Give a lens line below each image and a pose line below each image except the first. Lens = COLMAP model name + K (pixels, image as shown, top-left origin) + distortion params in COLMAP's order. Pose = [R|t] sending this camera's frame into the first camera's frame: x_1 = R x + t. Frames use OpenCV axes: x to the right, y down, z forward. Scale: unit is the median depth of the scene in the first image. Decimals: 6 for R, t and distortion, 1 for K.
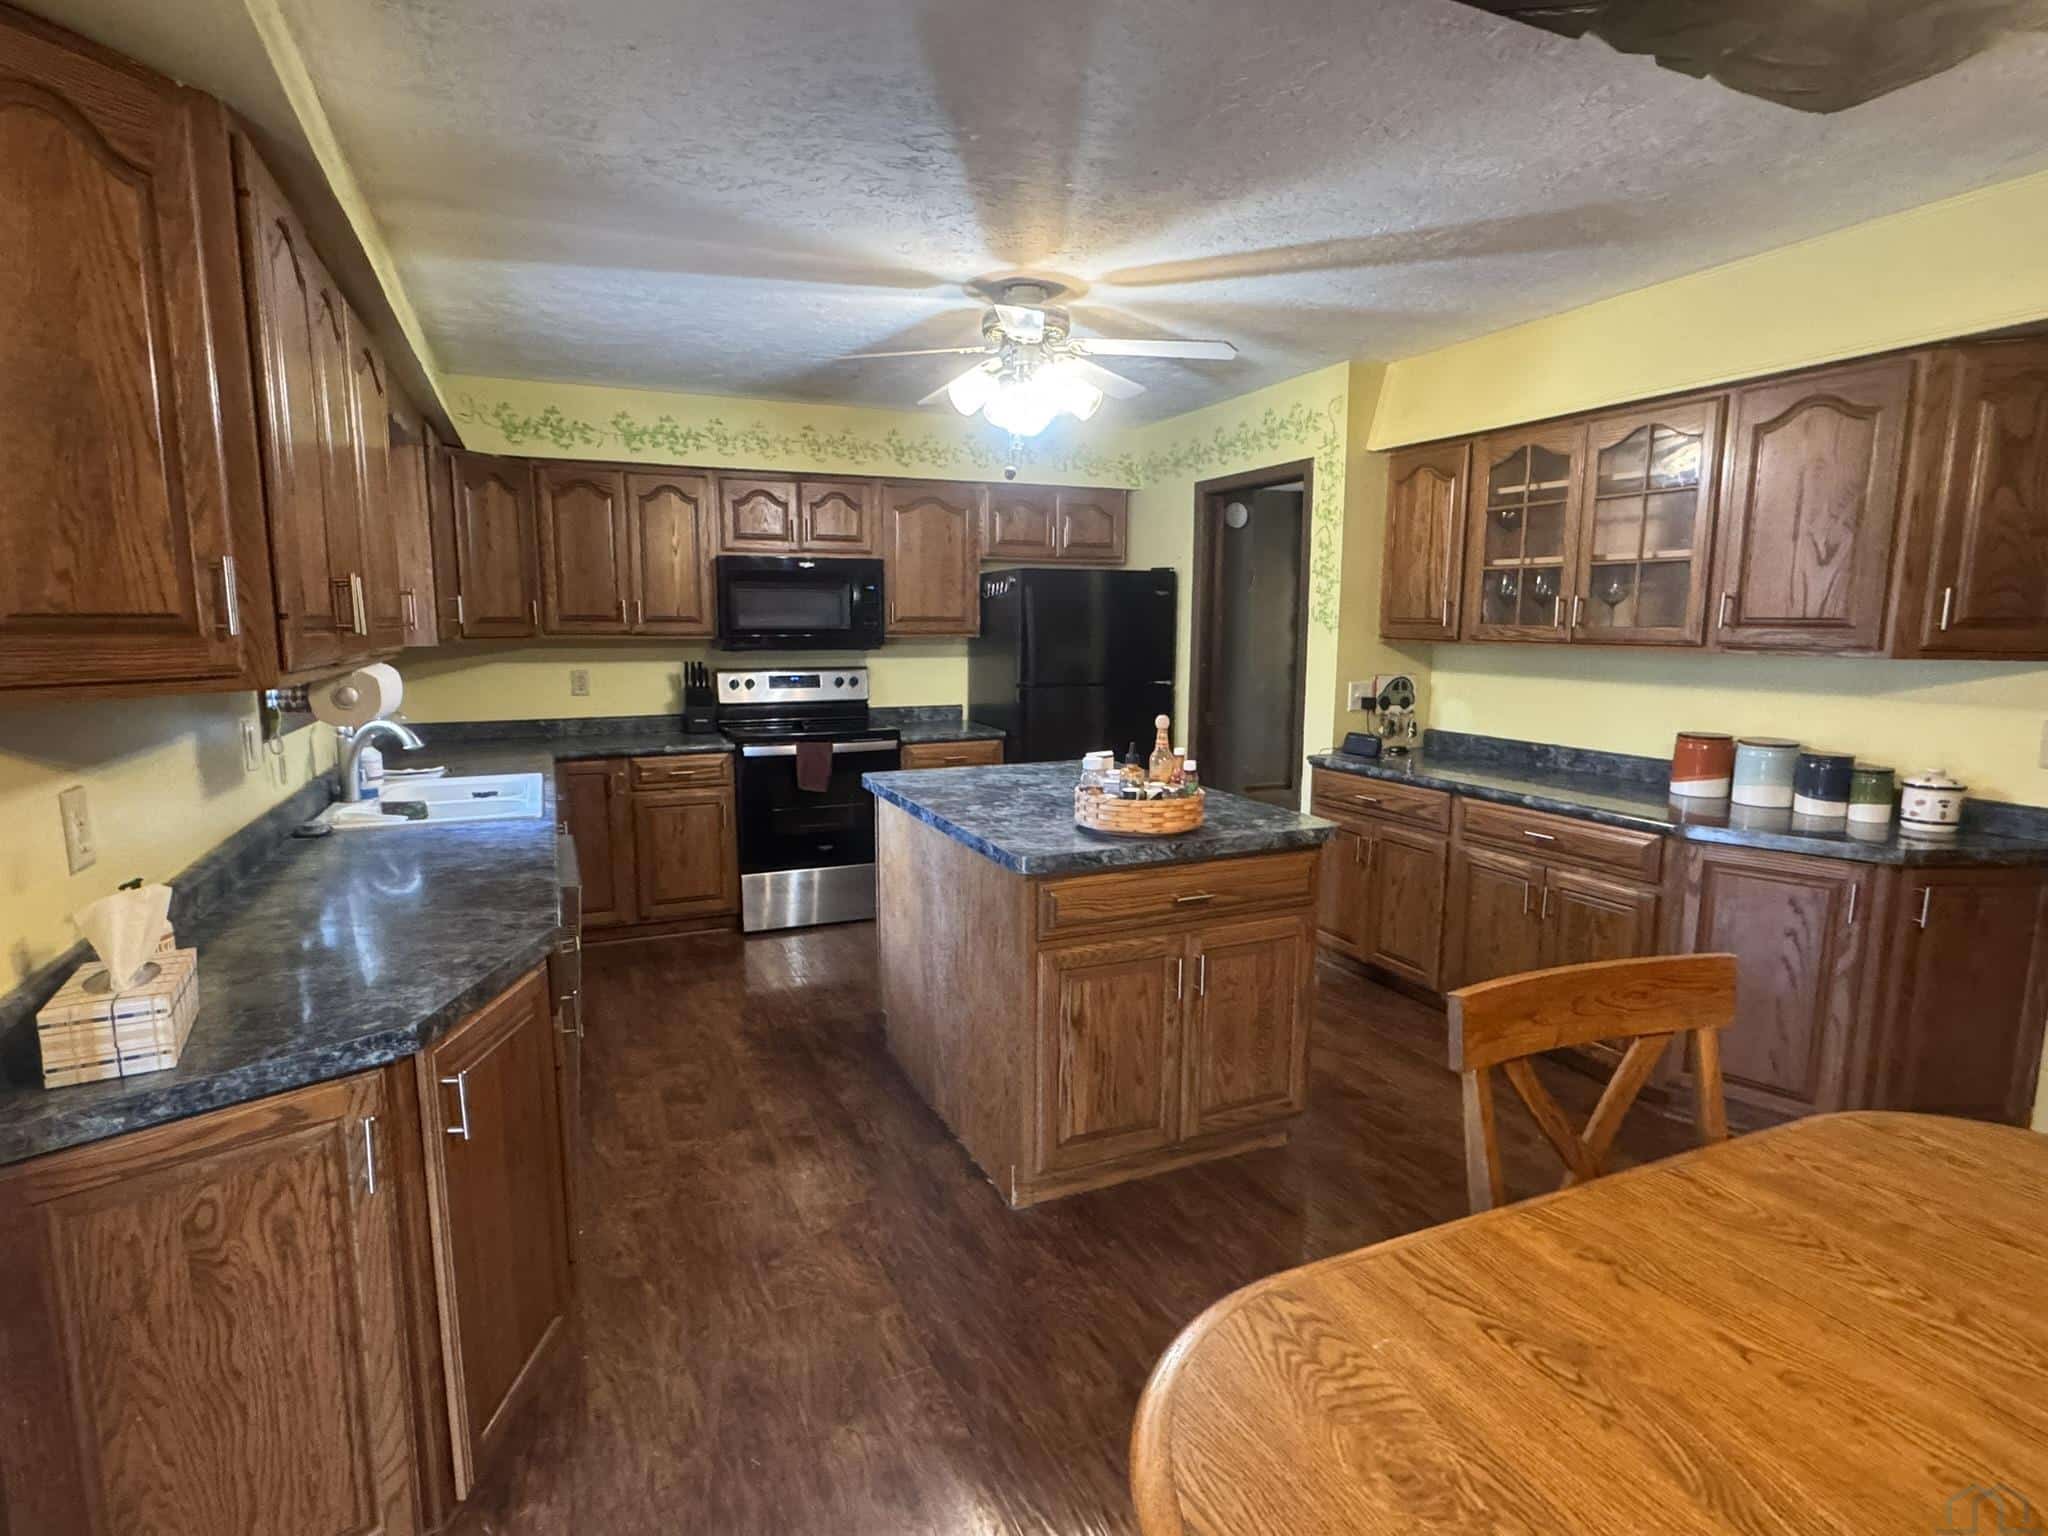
lens RADIAL K [[1054.4, 0, 1013.9], [0, 1054.4, 776.8], [0, 0, 1]] dist [-0.003880, -0.000687]
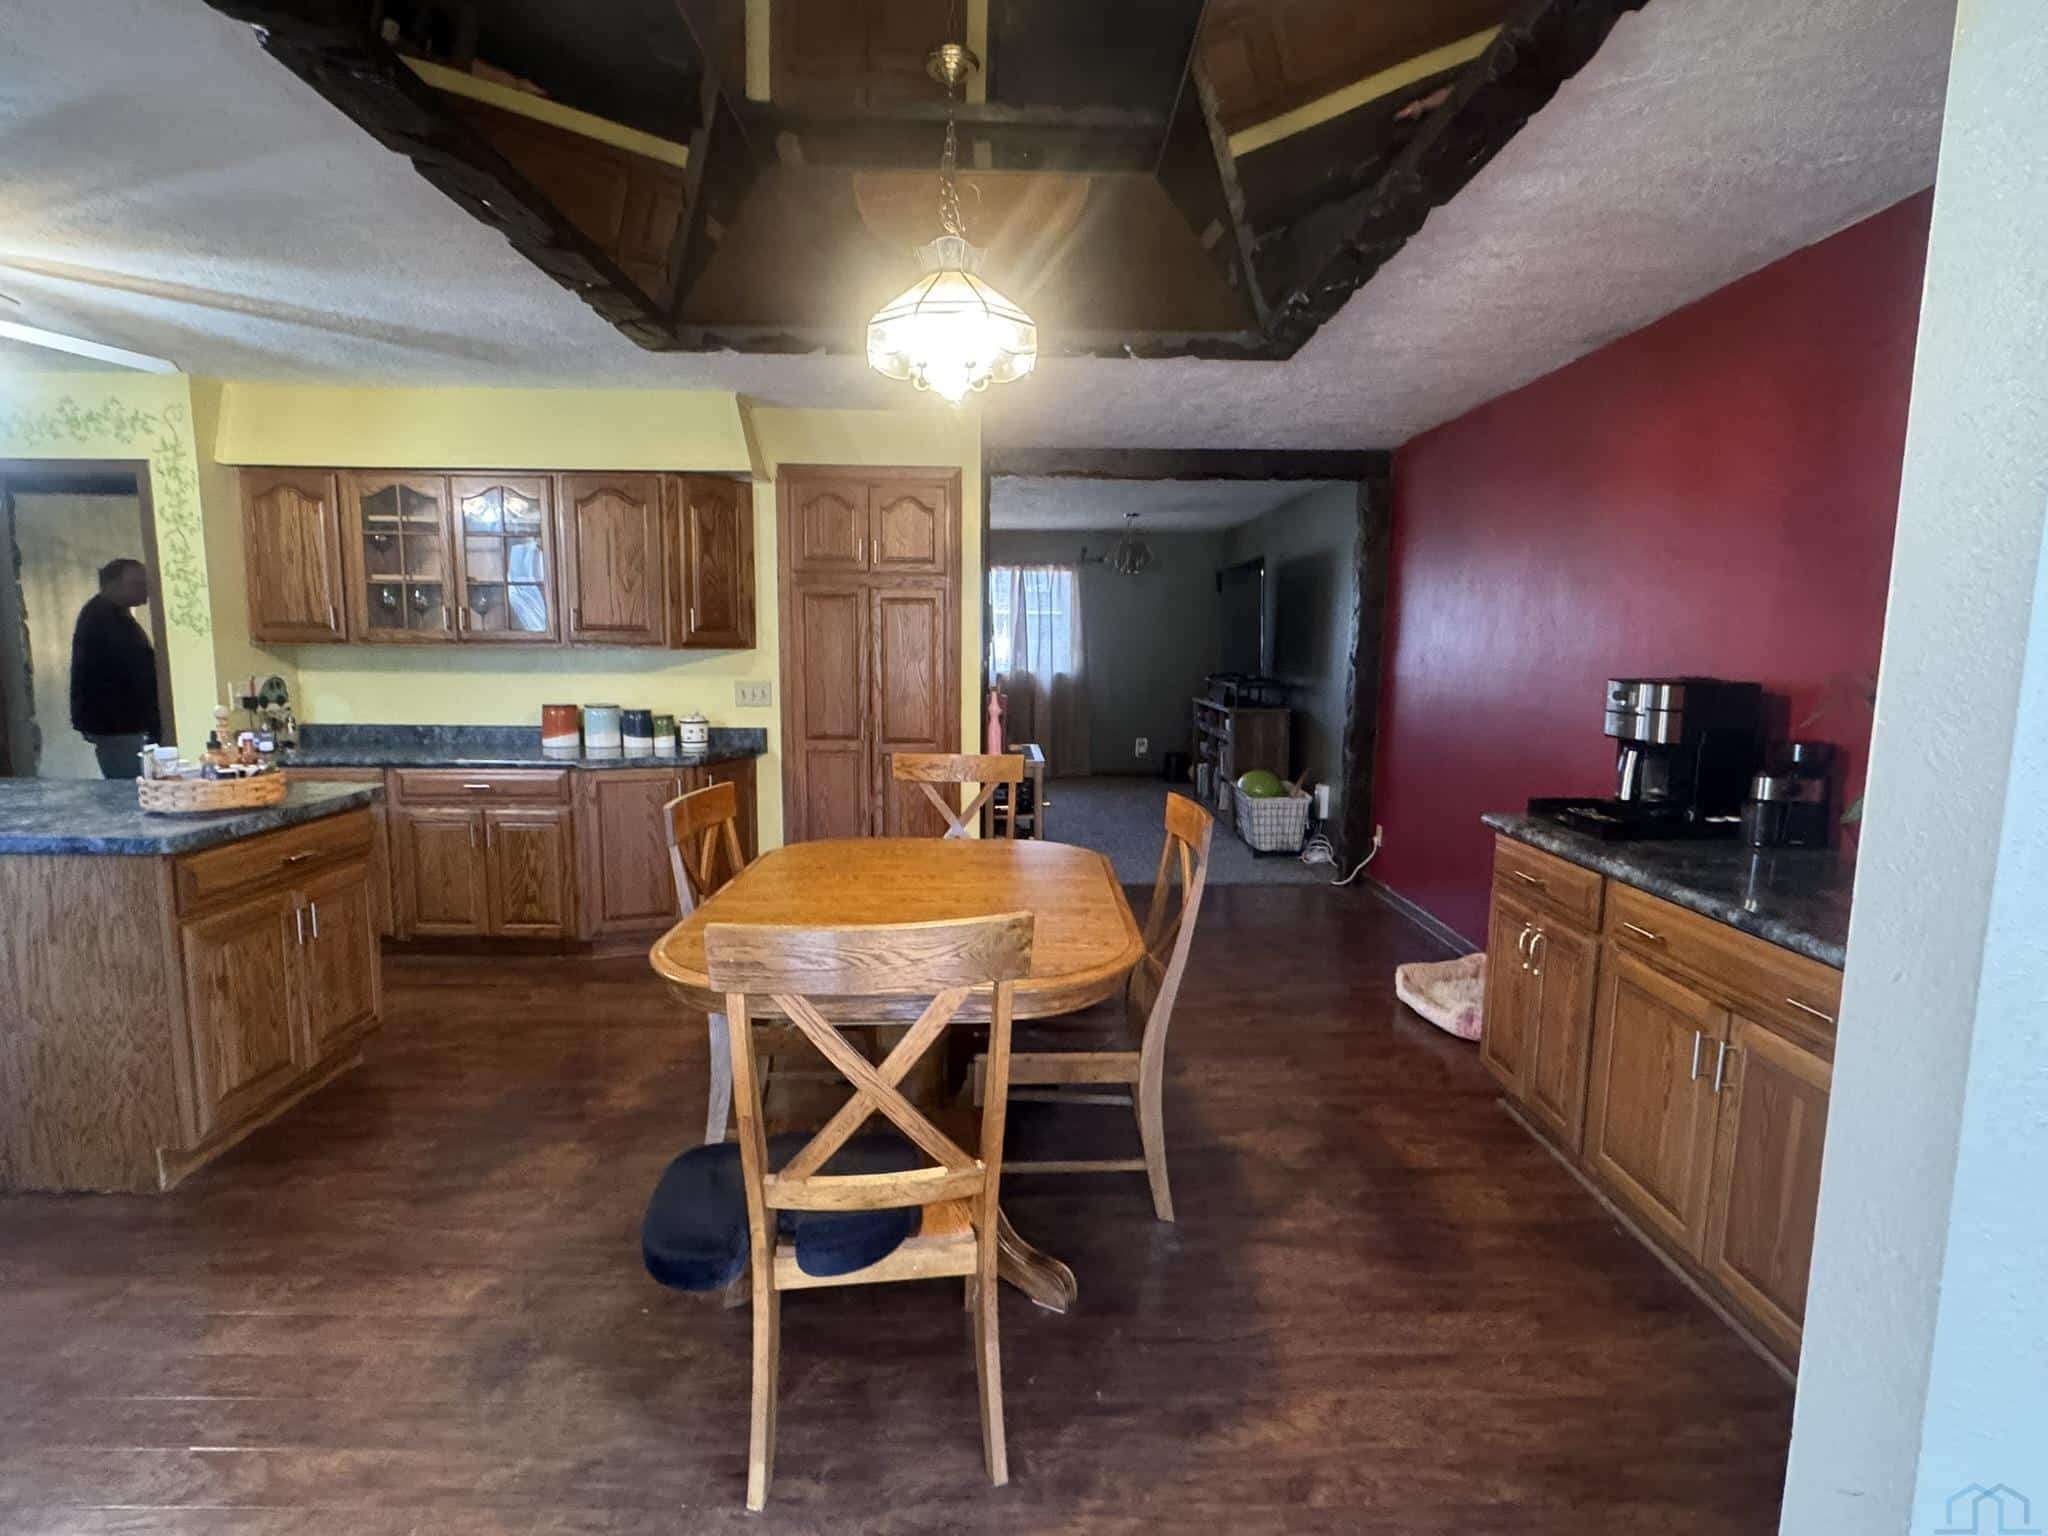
lens RADIAL K [[1054.4, 0, 1029.1], [0, 1054.4, 770.4], [0, 0, 1]] dist [-0.003880, -0.000687]
pose [[0.385522, -0.113191, 0.915730, -0.442737], [0.128605, 0.989352, 0.068148, 0.034631], [-0.913692, 0.091495, 0.395974, -0.164207]]
